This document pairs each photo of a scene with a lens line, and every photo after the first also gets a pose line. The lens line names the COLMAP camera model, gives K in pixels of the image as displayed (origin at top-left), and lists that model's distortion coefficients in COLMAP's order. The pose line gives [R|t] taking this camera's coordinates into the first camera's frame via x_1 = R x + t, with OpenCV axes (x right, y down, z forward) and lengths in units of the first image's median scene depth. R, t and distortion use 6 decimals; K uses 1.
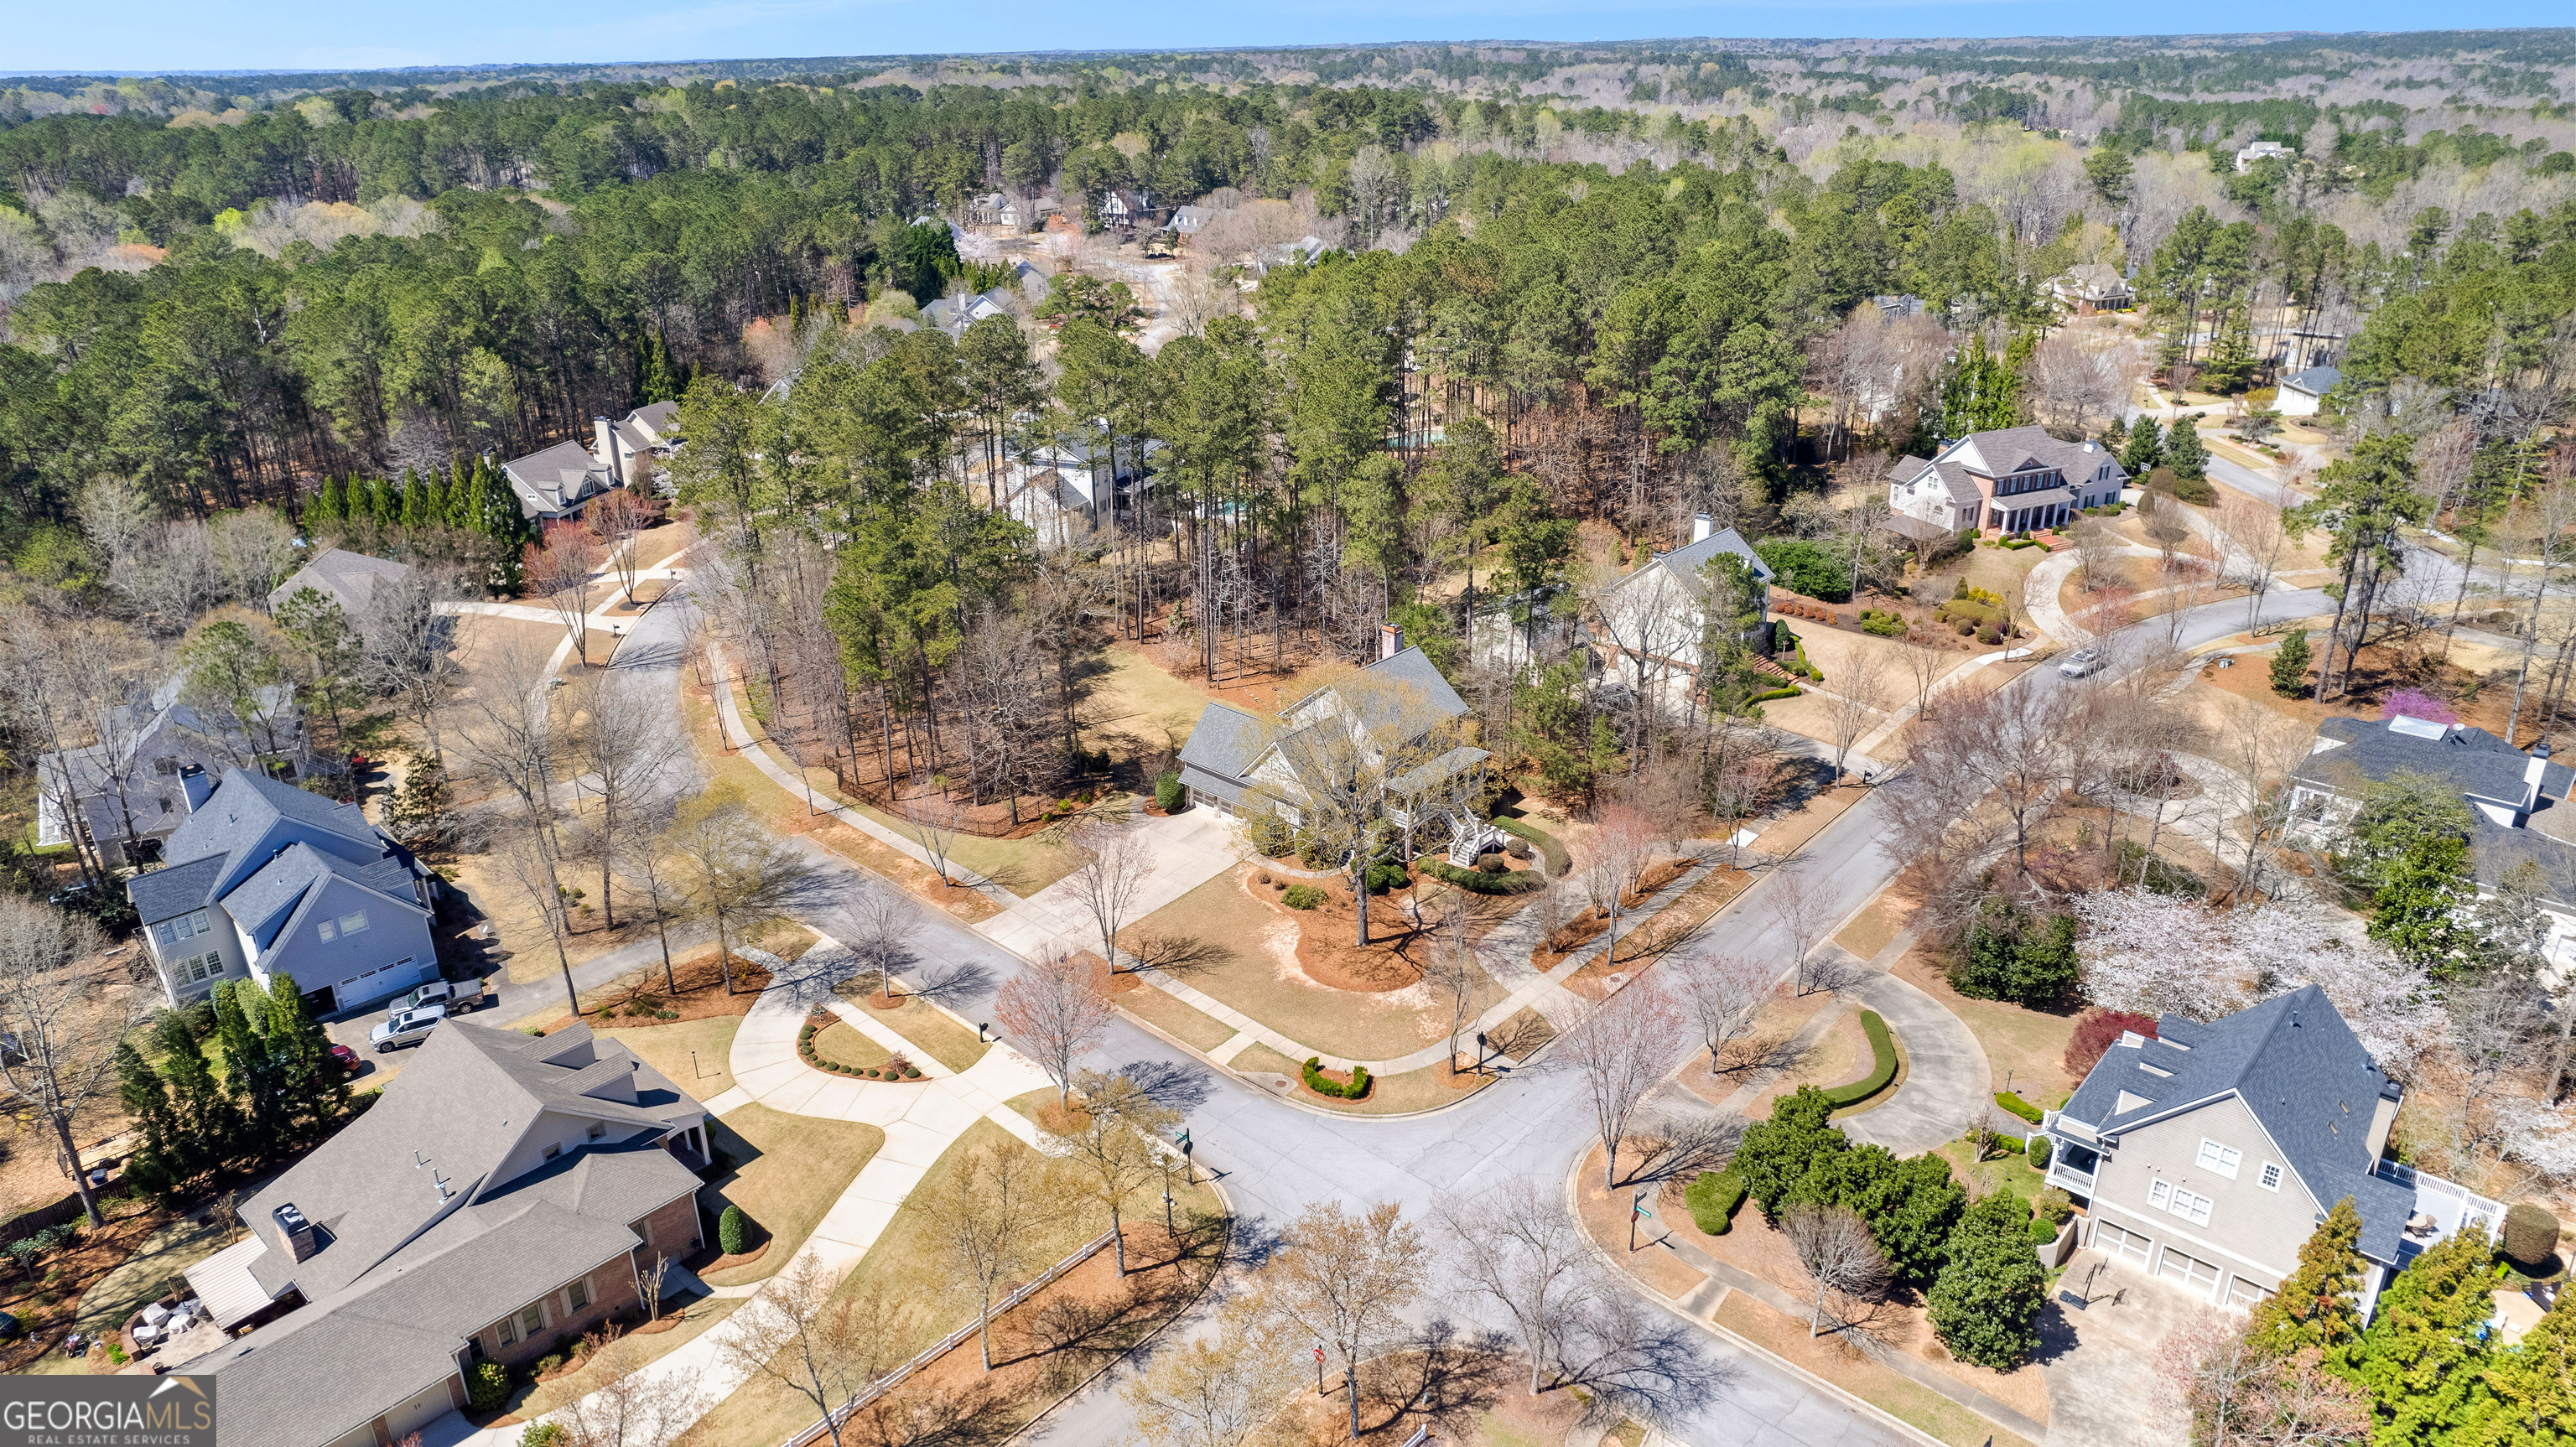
lens RADIAL K [[1635.3, 0, 1278.1], [0, 1635.3, 736.8], [0, 0, 1]] dist [-0.056613, 0.053624]
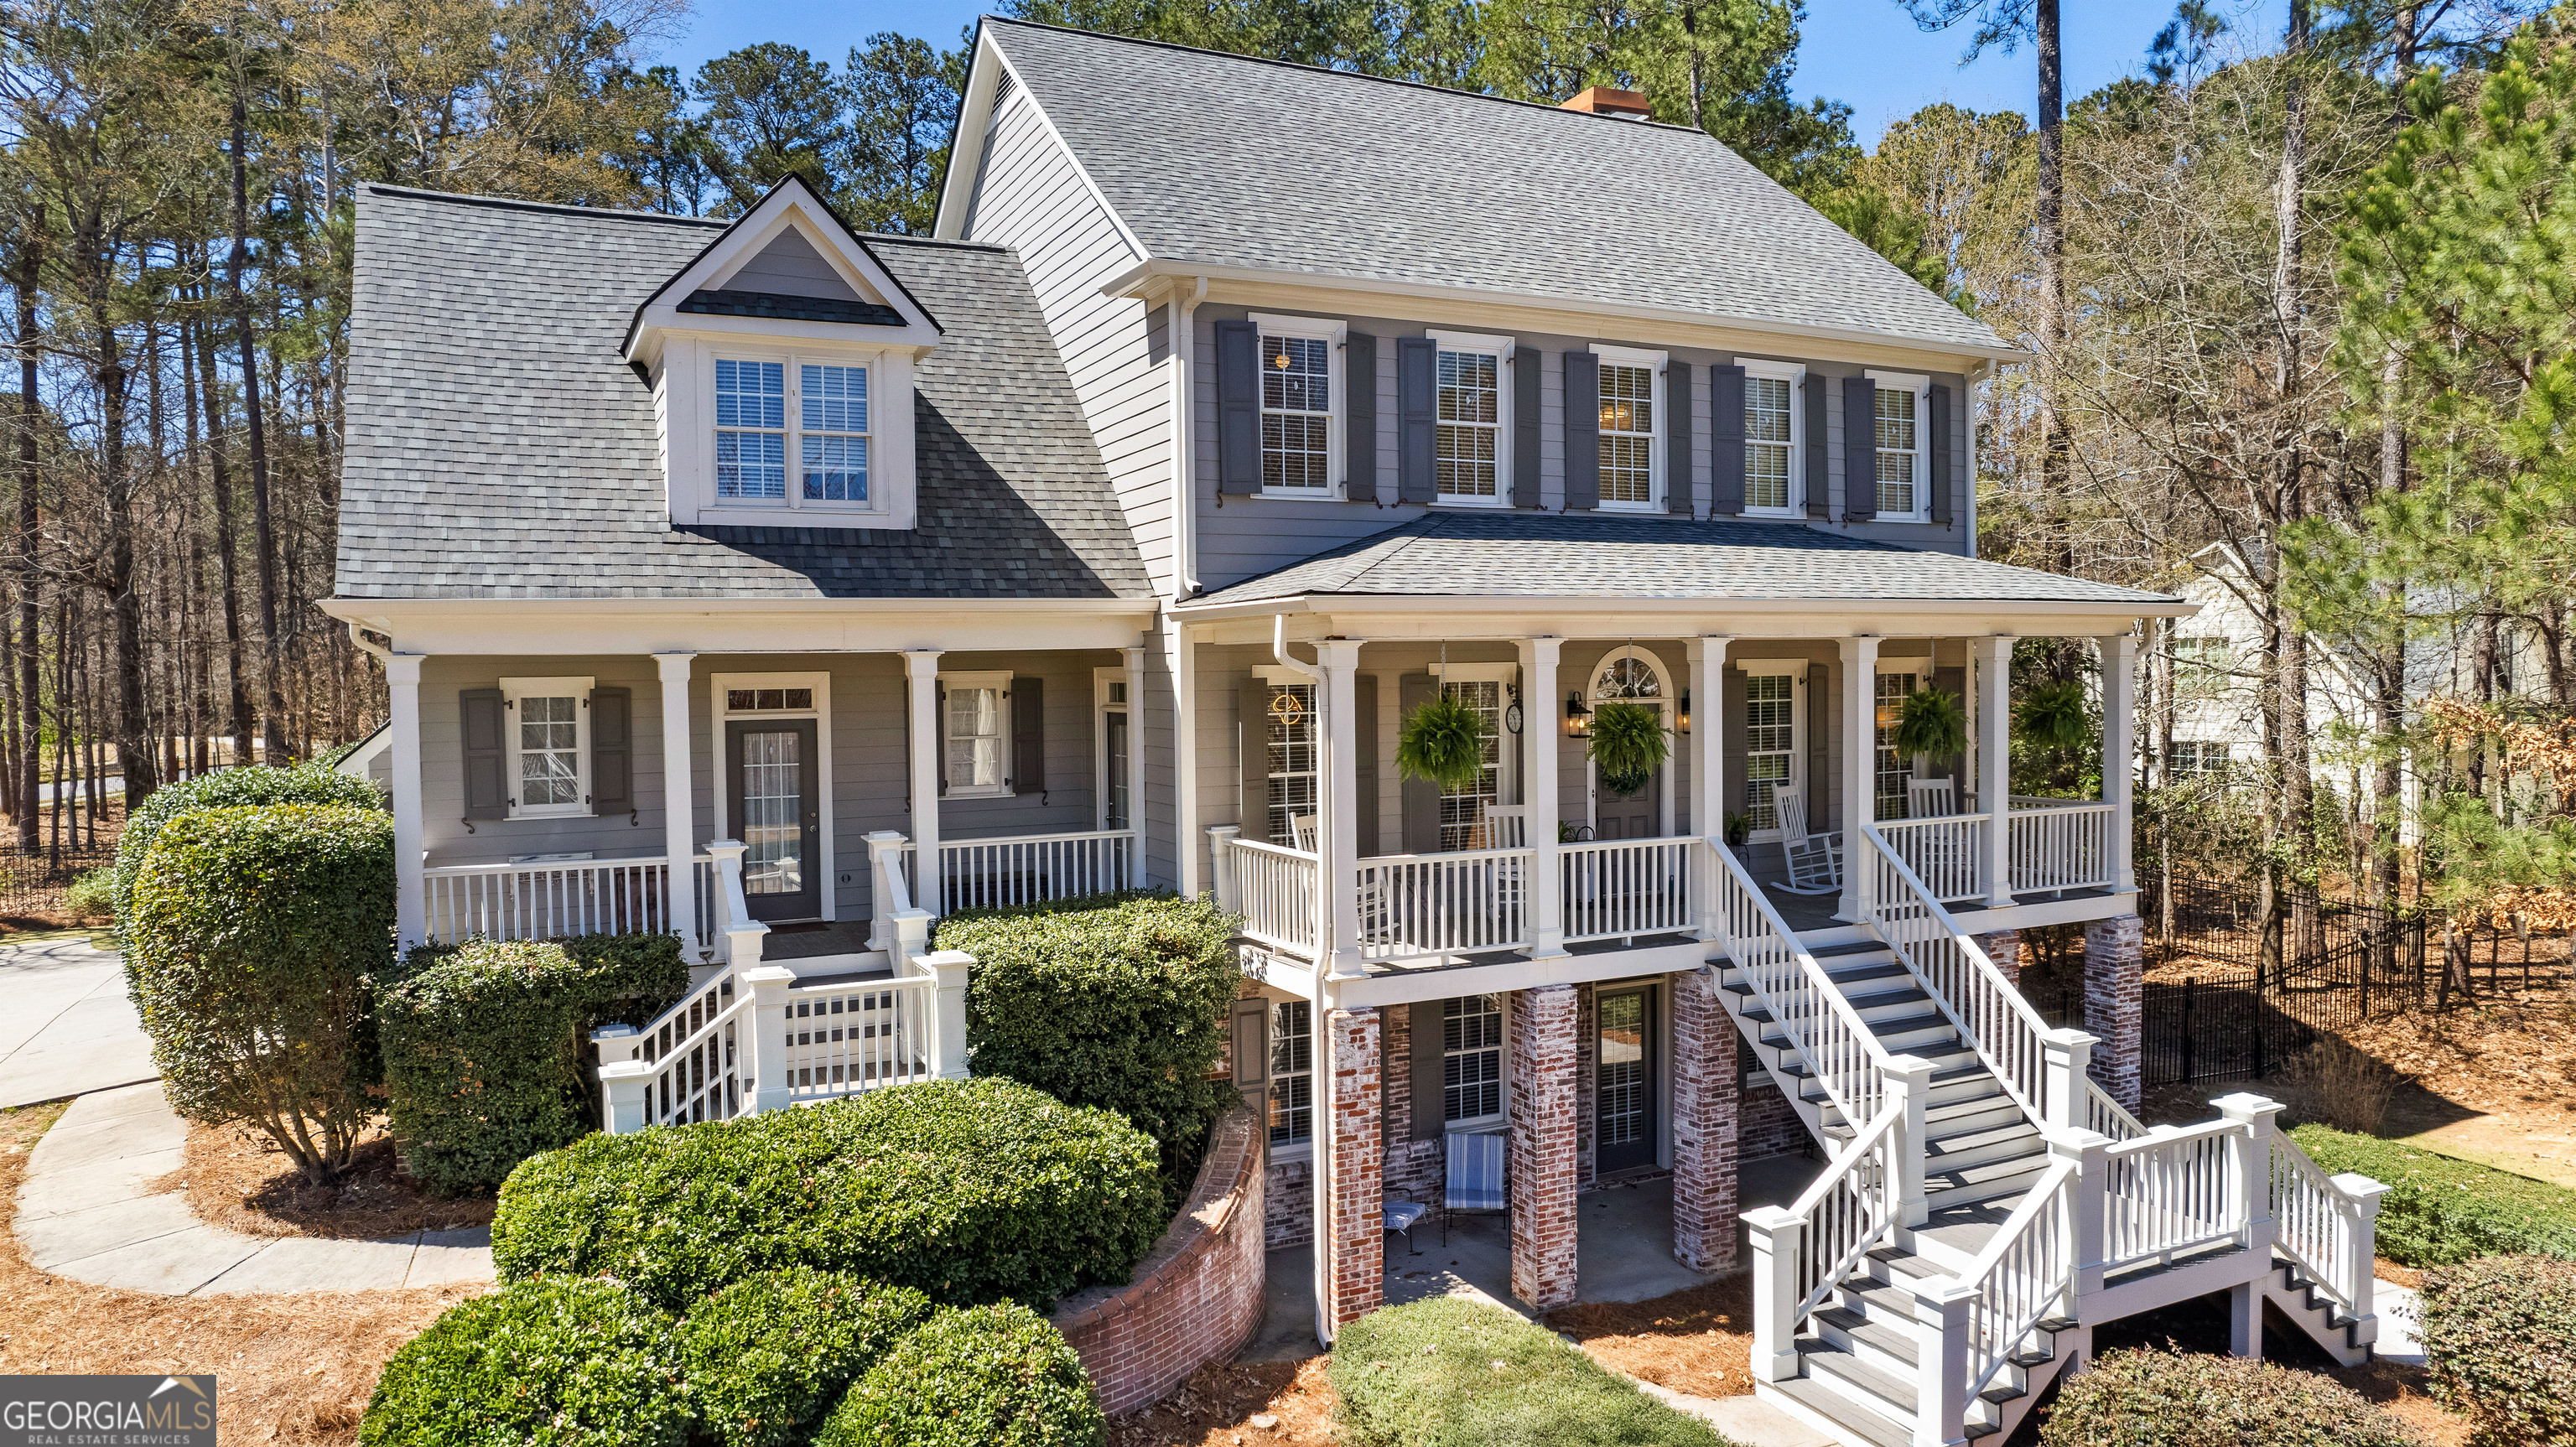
lens RADIAL K [[1635.3, 0, 1278.1], [0, 1635.3, 736.8], [0, 0, 1]] dist [-0.056613, 0.053624]
pose [[0.930074, 0.019089, -0.366877, 0.112608], [-0.144748, 0.936906, -0.318206, 0.072847], [0.337655, 0.349060, 0.874155, 0.885844]]
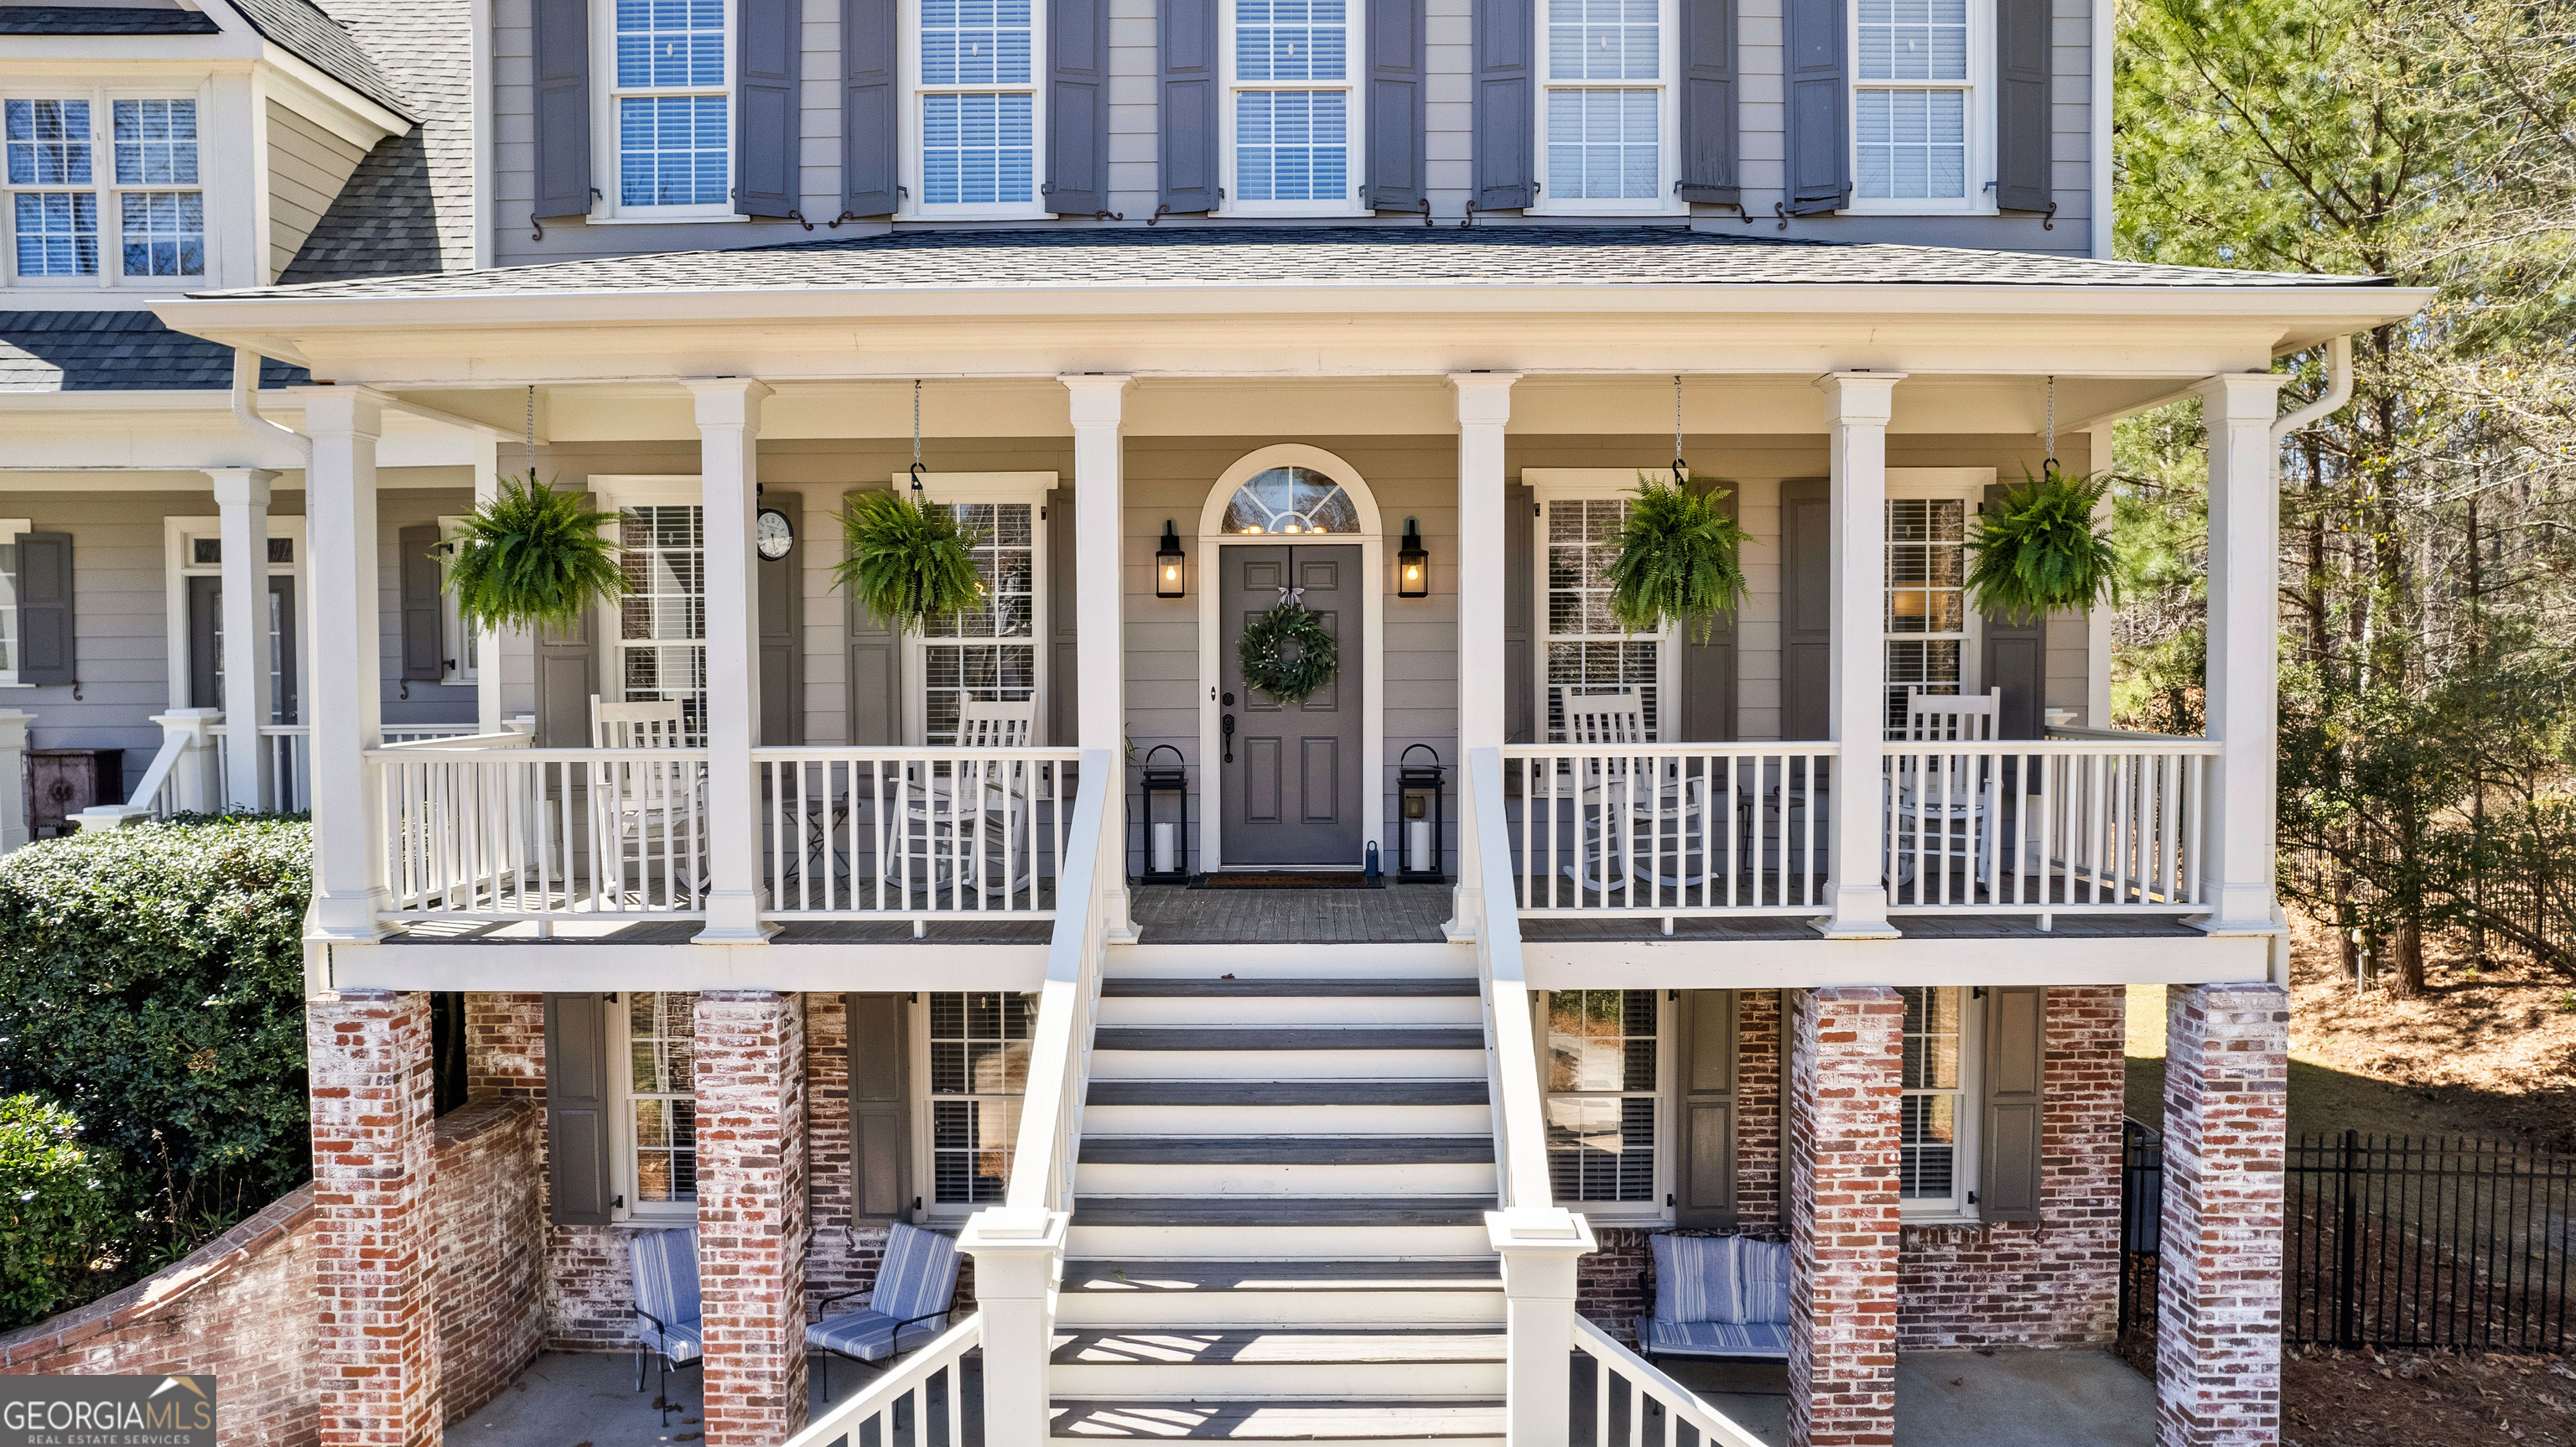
lens RADIAL K [[1635.3, 0, 1278.1], [0, 1635.3, 736.8], [0, 0, 1]] dist [-0.056613, 0.053624]
pose [[0.672228, 0.053482, -0.738410, 0.141111], [-0.295366, 0.933948, -0.201248, 0.053722], [0.678873, 0.353386, 0.643623, 0.946861]]
